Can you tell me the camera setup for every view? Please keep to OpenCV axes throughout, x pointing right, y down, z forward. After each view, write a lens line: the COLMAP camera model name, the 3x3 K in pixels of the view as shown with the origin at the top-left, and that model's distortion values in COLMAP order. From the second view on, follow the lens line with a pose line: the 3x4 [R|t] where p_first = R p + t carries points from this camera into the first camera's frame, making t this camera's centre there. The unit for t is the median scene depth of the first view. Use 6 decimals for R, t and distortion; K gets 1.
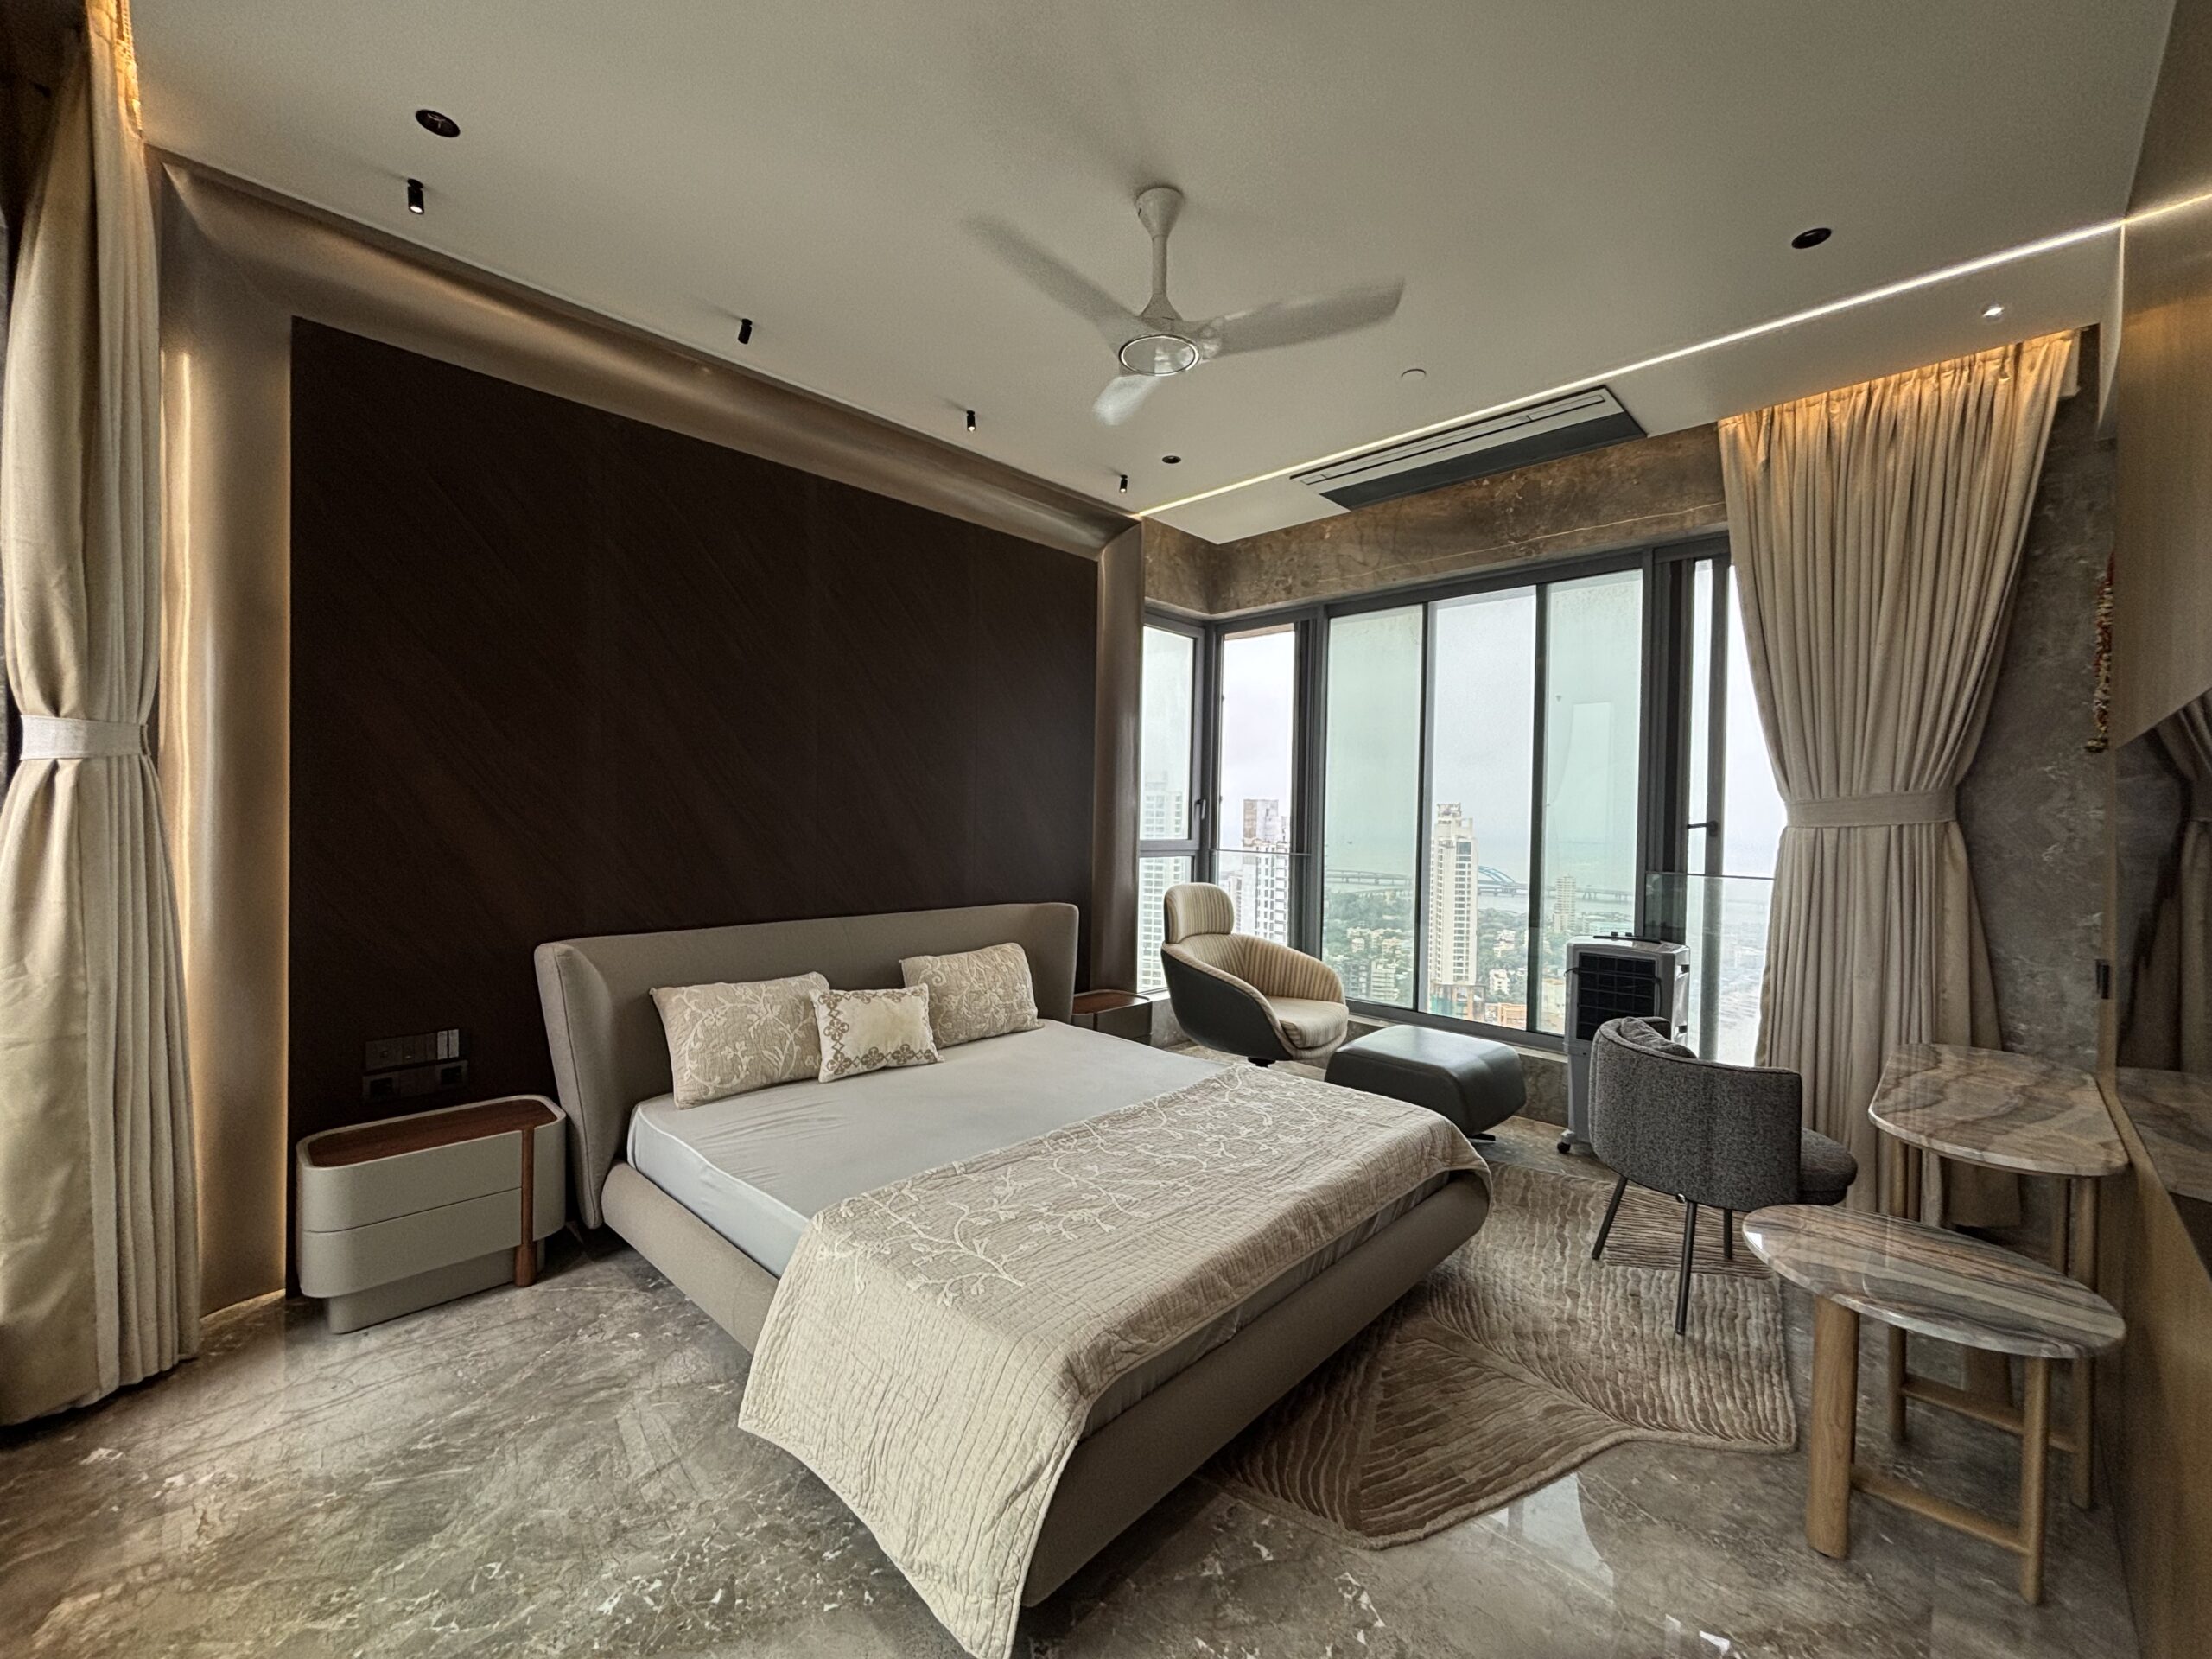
lens RADIAL K [[887.0, 0, 1099.6], [0, 887.0, 831.0], [0, 0, 1]] dist [-0.000577, -0.000151]
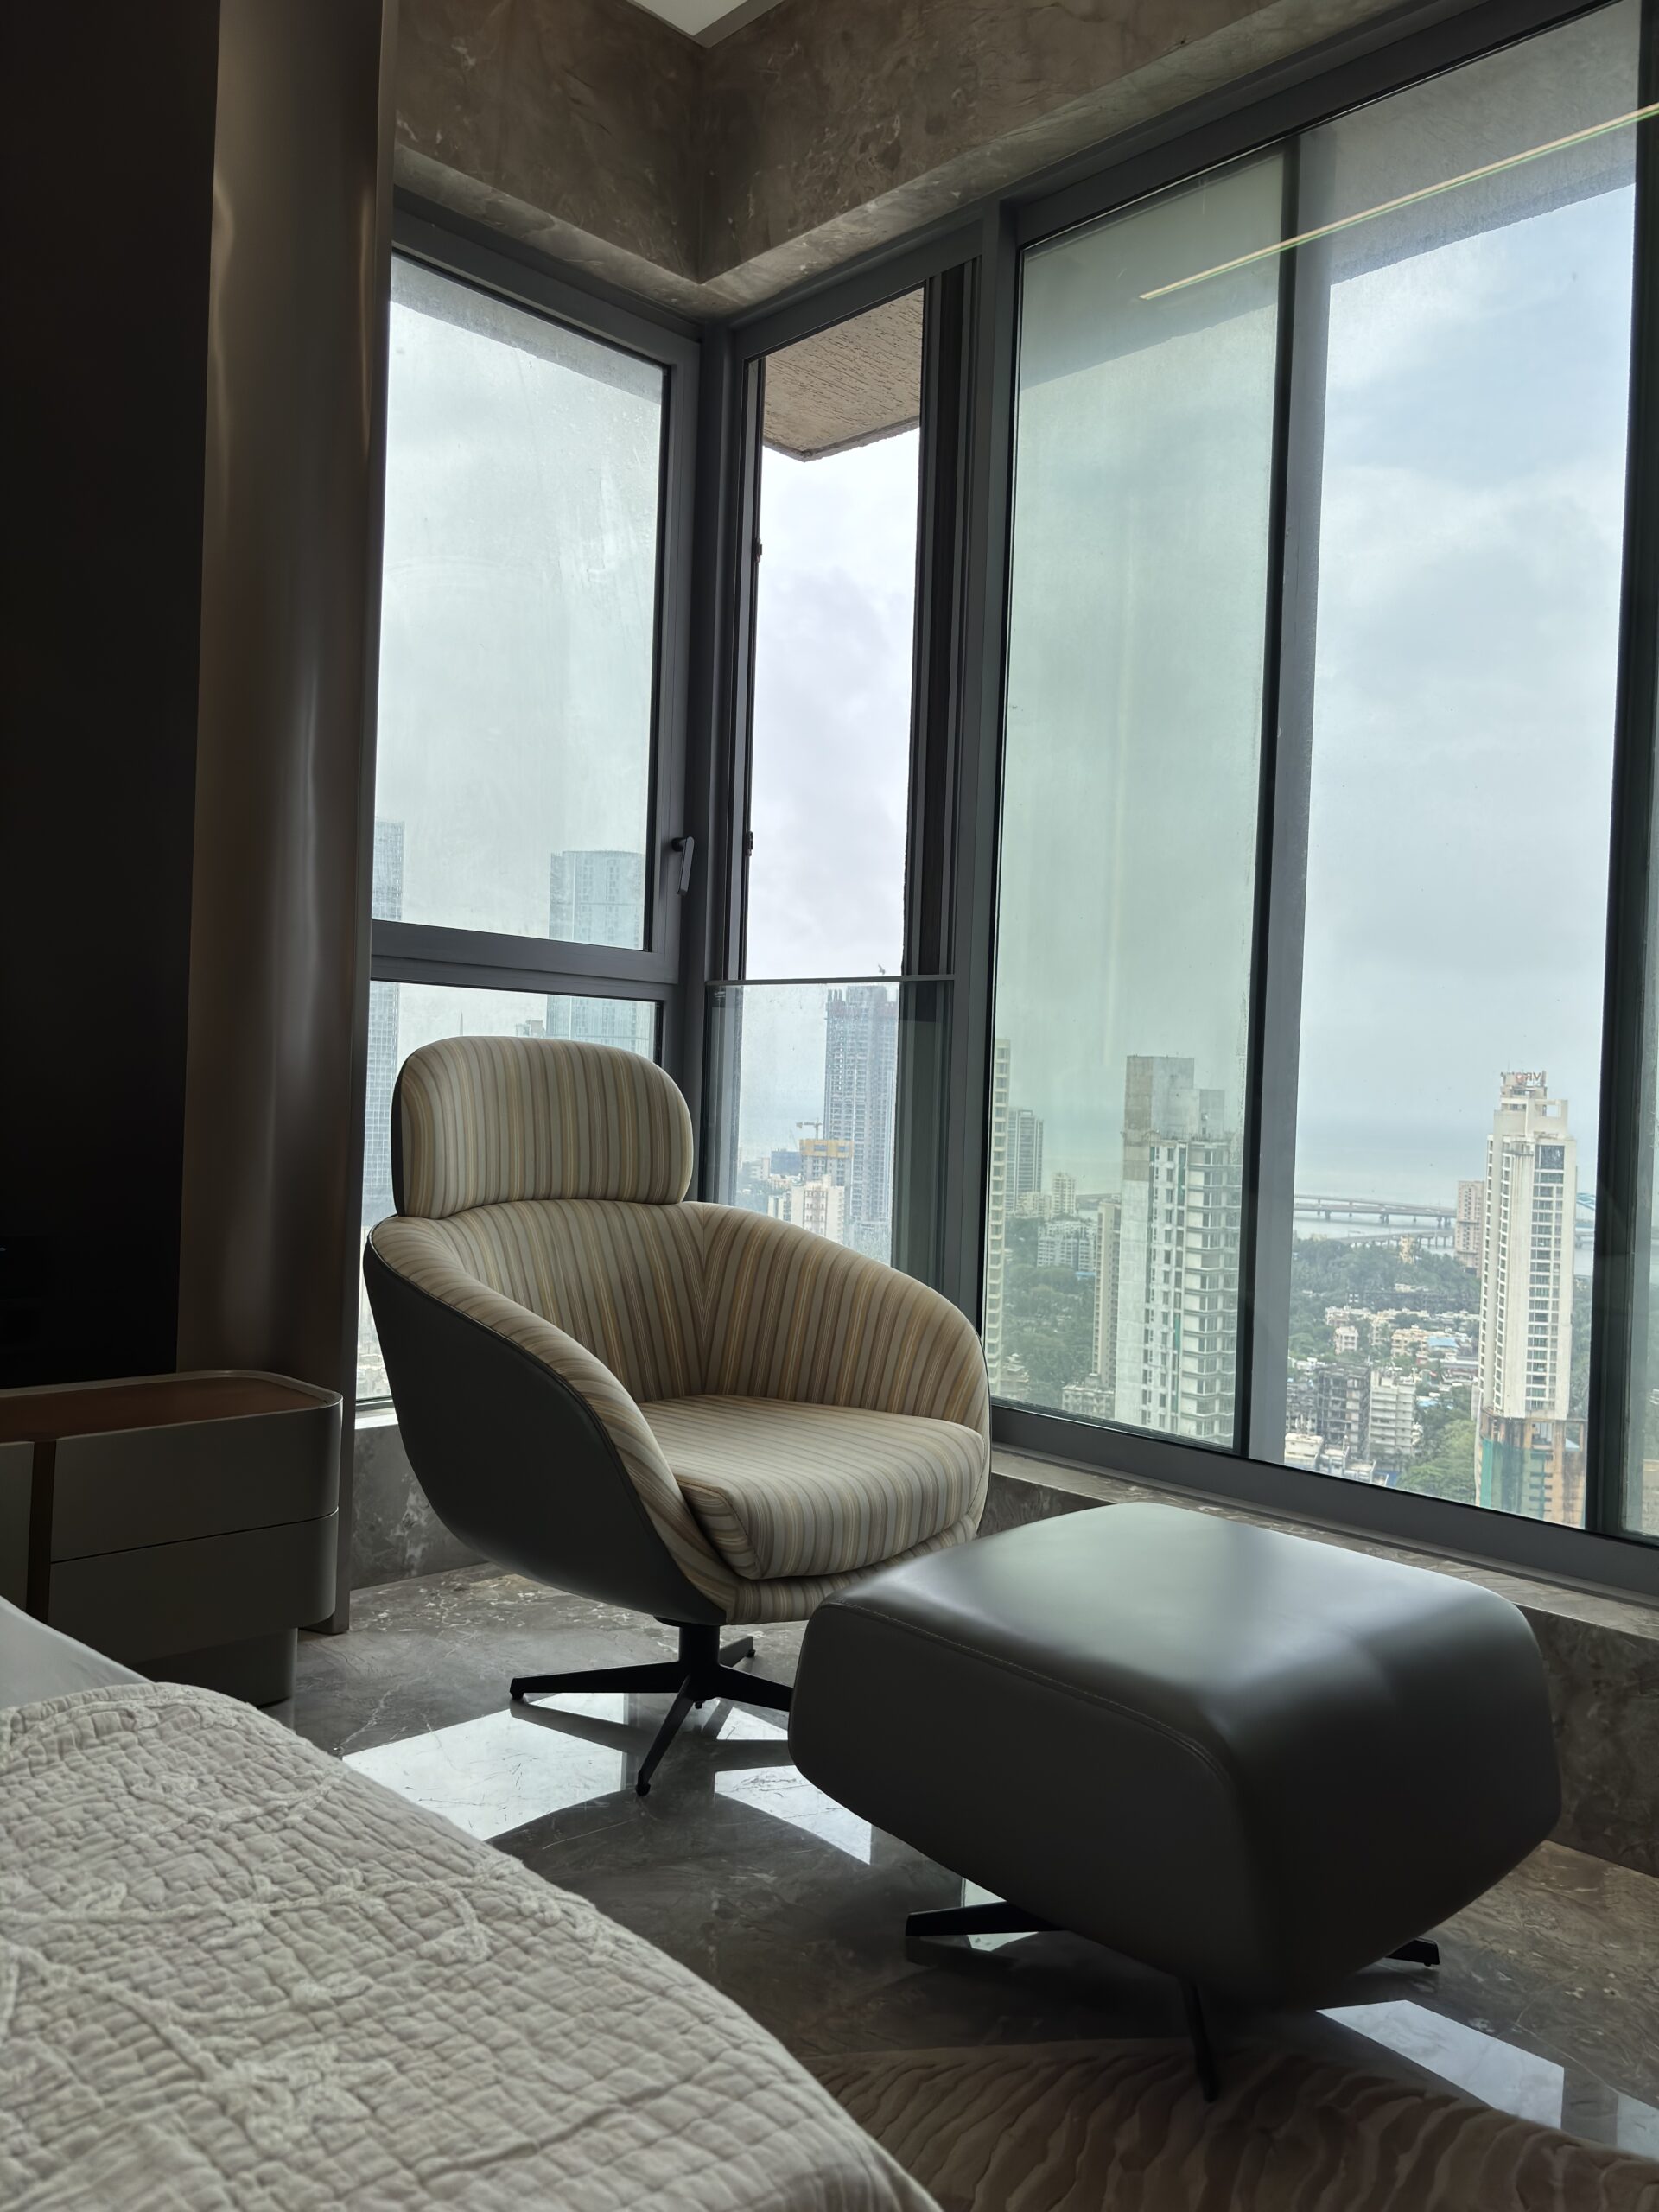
lens RADIAL K [[1679.0, 0, 845.4], [0, 1679.0, 1101.1], [0, 0, 1]] dist [-0.003492, -0.011795]
pose [[0.999839, 0.015598, -0.008861, 0.212799], [-0.015674, 0.999841, -0.008548, 0.083758], [0.008726, 0.008685, 0.999924, 0.398078]]
